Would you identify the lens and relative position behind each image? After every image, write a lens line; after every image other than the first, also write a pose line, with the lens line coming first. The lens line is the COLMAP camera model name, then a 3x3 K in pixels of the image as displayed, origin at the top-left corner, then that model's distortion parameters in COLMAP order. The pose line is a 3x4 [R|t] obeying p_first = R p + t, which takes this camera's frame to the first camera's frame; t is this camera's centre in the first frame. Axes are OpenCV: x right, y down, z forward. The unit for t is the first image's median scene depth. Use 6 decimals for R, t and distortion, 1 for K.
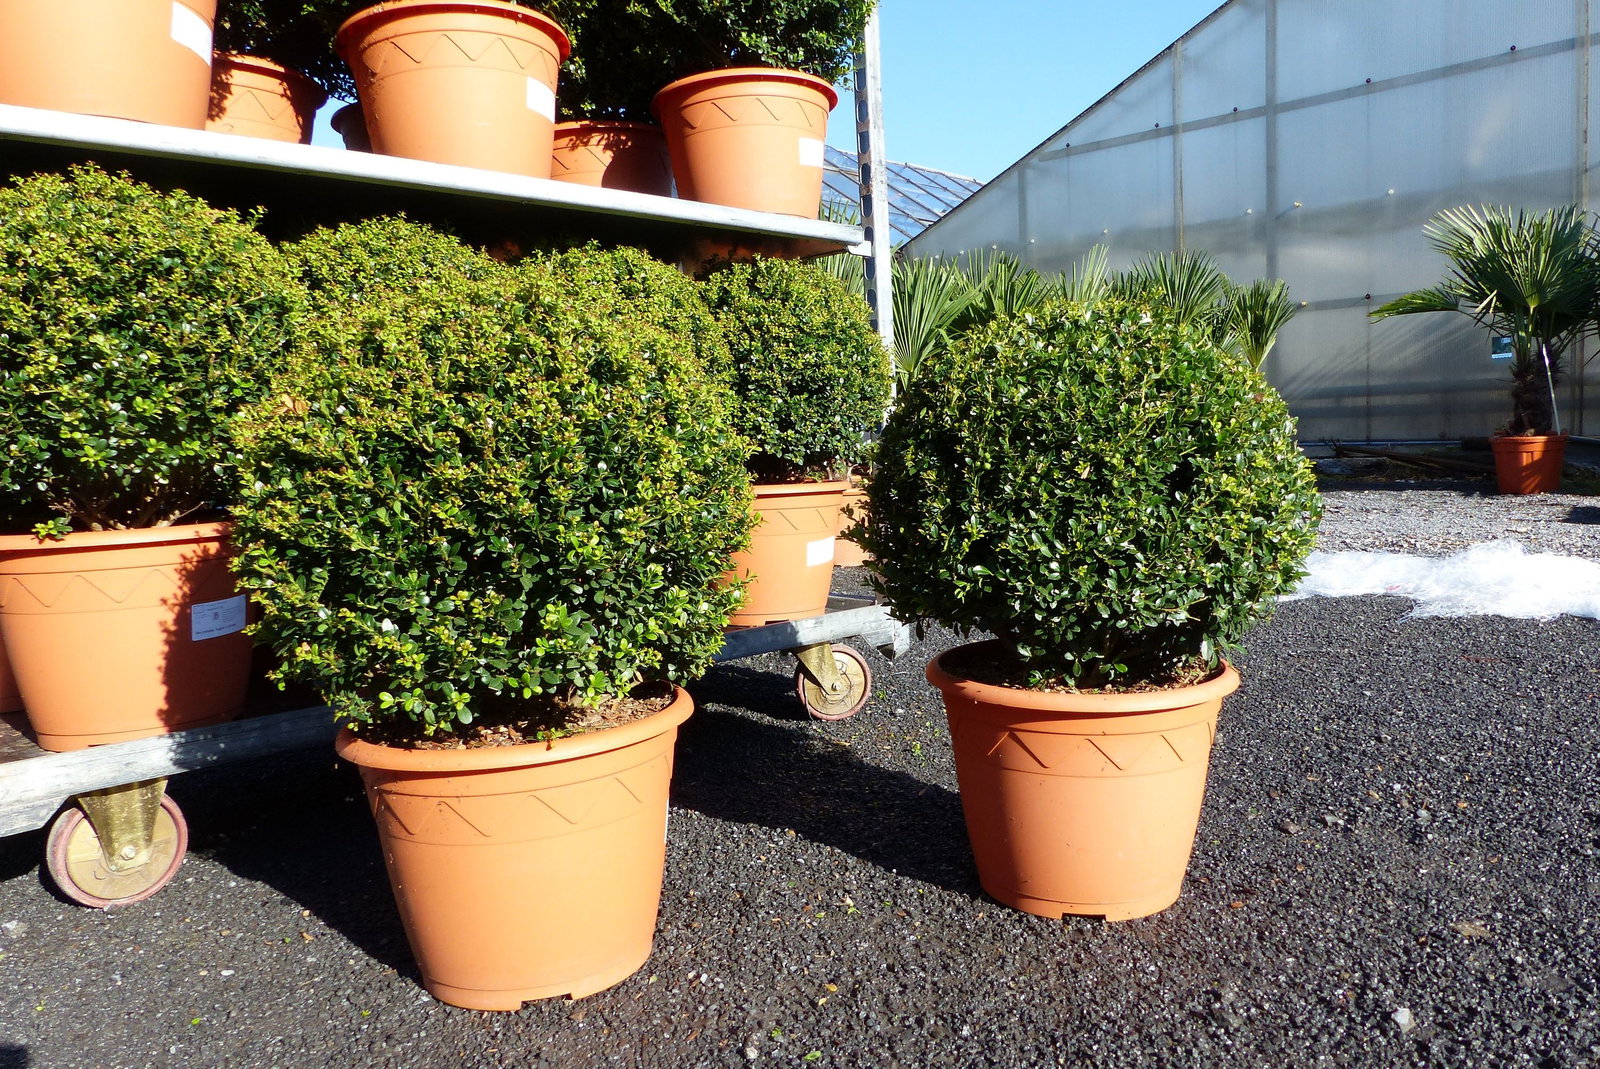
lens RADIAL K [[1206.9, 0, 798.9], [0, 1206.9, 530.0], [0, 0, 1]] dist [-0.030797, 0.036497]
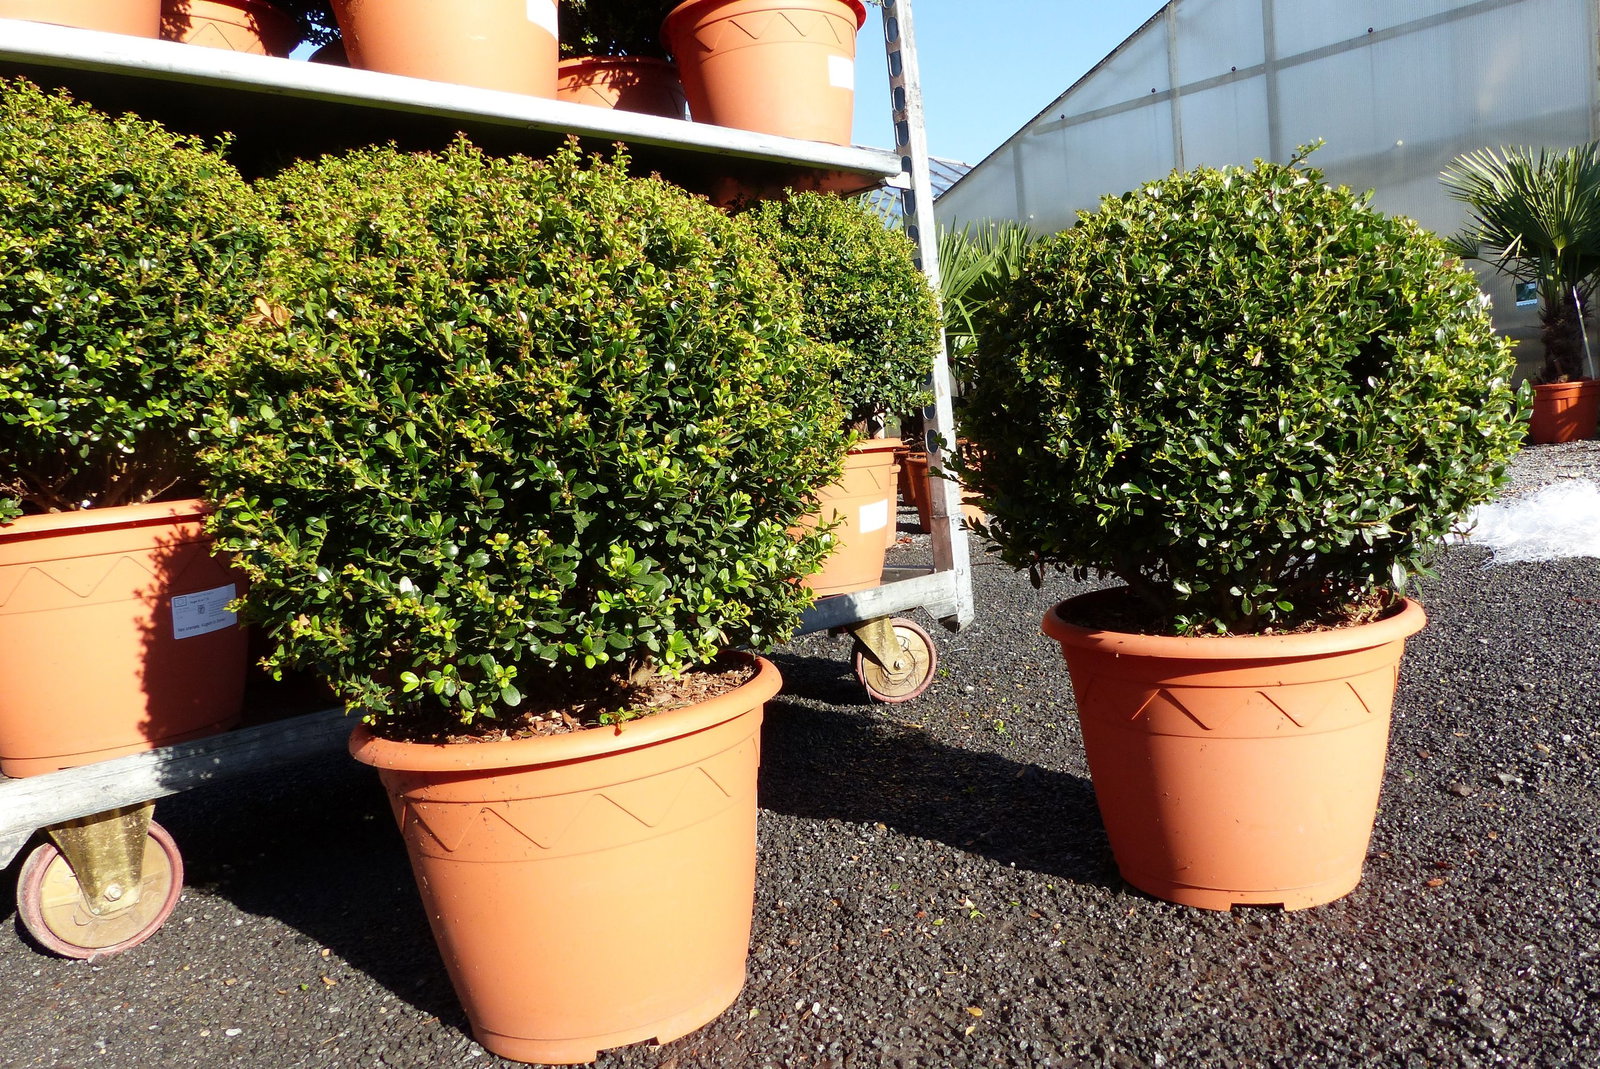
lens RADIAL K [[1213.1, 0, 799.7], [0, 1213.1, 531.7], [0, 0, 1]] dist [-0.031422, 0.042354]
pose [[0.998490, -0.054822, -0.003415, -0.064404], [0.054829, 0.998494, 0.002015, 0.044538], [0.003300, -0.002199, 0.999992, 0.168423]]
